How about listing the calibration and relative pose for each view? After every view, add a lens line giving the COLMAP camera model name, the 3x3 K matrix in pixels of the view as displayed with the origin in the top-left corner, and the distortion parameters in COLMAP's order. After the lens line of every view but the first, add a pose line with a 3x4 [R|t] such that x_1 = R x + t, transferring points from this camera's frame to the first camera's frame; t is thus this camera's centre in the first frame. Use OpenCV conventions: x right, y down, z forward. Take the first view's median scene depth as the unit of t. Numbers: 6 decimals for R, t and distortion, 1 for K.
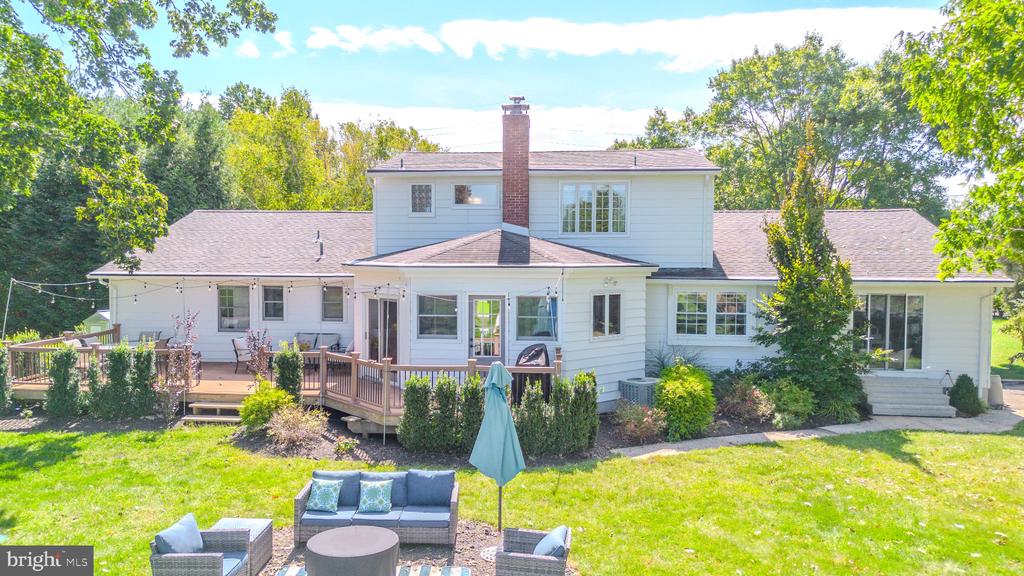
lens RADIAL K [[726.0, 0, 511.6], [0, 726.0, 283.3], [0, 0, 1]] dist [0.073639, -0.083094]
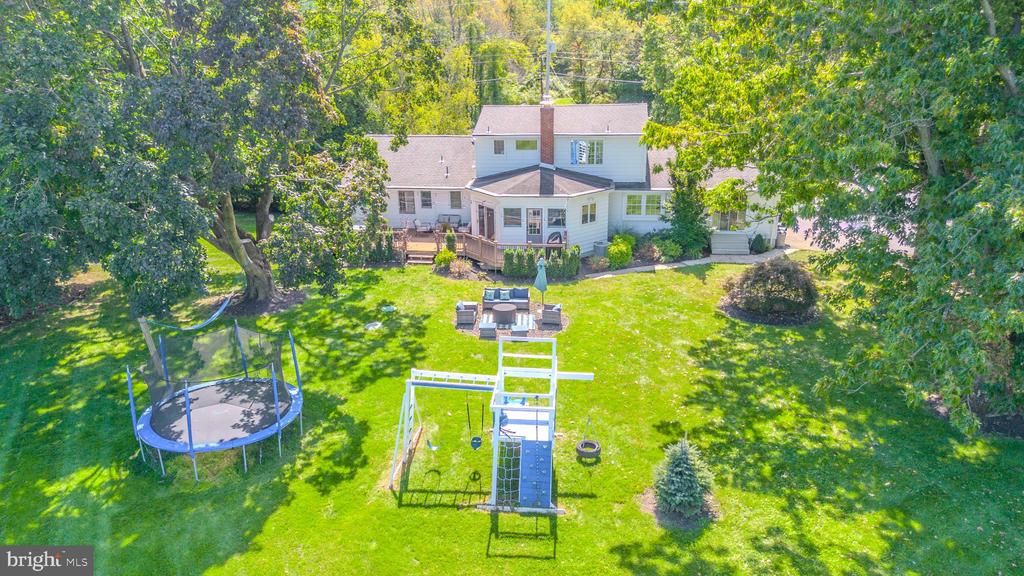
lens RADIAL K [[754.3, 0, 512.0], [0, 754.3, 288.0], [0, 0, 1]] dist [0.101257, -0.095099]
pose [[0.999021, -0.007708, -0.043561, -0.003439], [0.020072, 0.956490, 0.291072, -0.434860], [0.039422, -0.291662, 0.955709, -1.334260]]
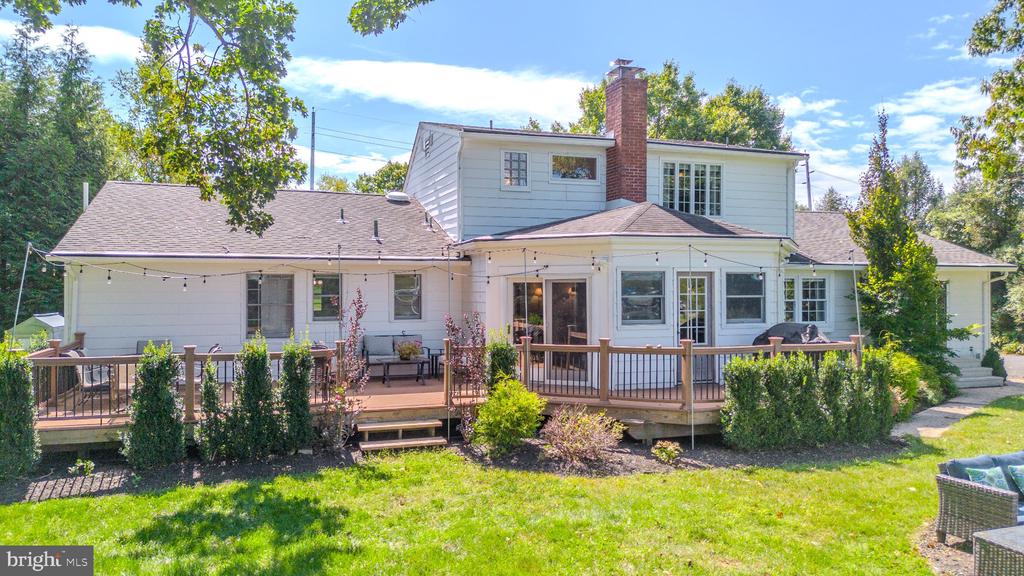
lens RADIAL K [[726.0, 0, 511.6], [0, 726.0, 283.3], [0, 0, 1]] dist [0.073639, -0.083094]
pose [[0.911384, -0.003846, 0.411540, -0.591615], [0.023017, 0.998868, -0.041638, 0.061618], [-0.410913, 0.047421, 0.910440, 0.308314]]
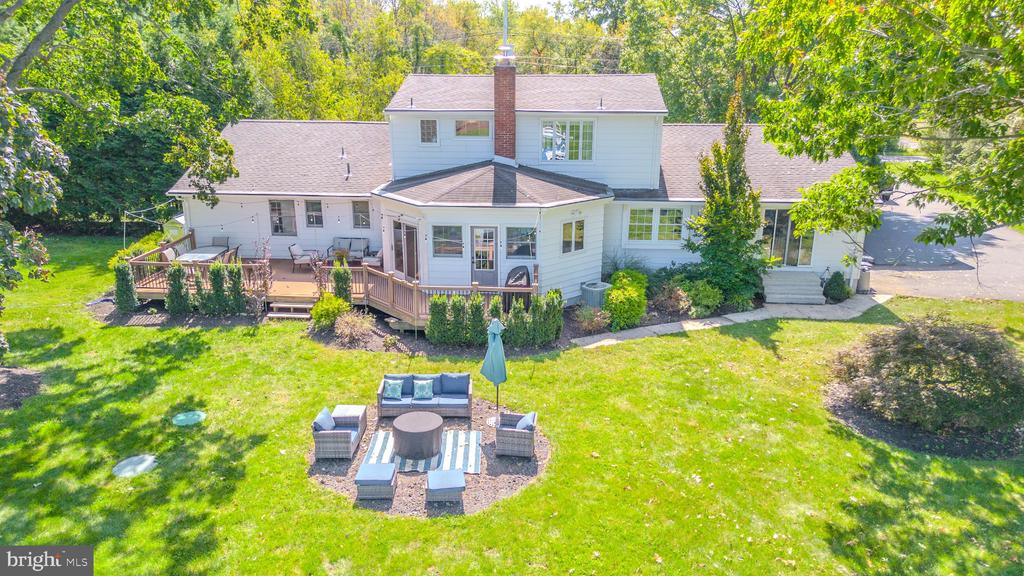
lens RADIAL K [[726.0, 0, 511.6], [0, 726.0, 283.3], [0, 0, 1]] dist [0.073639, -0.083094]
pose [[0.999868, -0.005761, 0.015178, -0.003989], [0.001853, 0.969318, 0.245805, -0.213667], [-0.016129, -0.245744, 0.969201, -0.338588]]
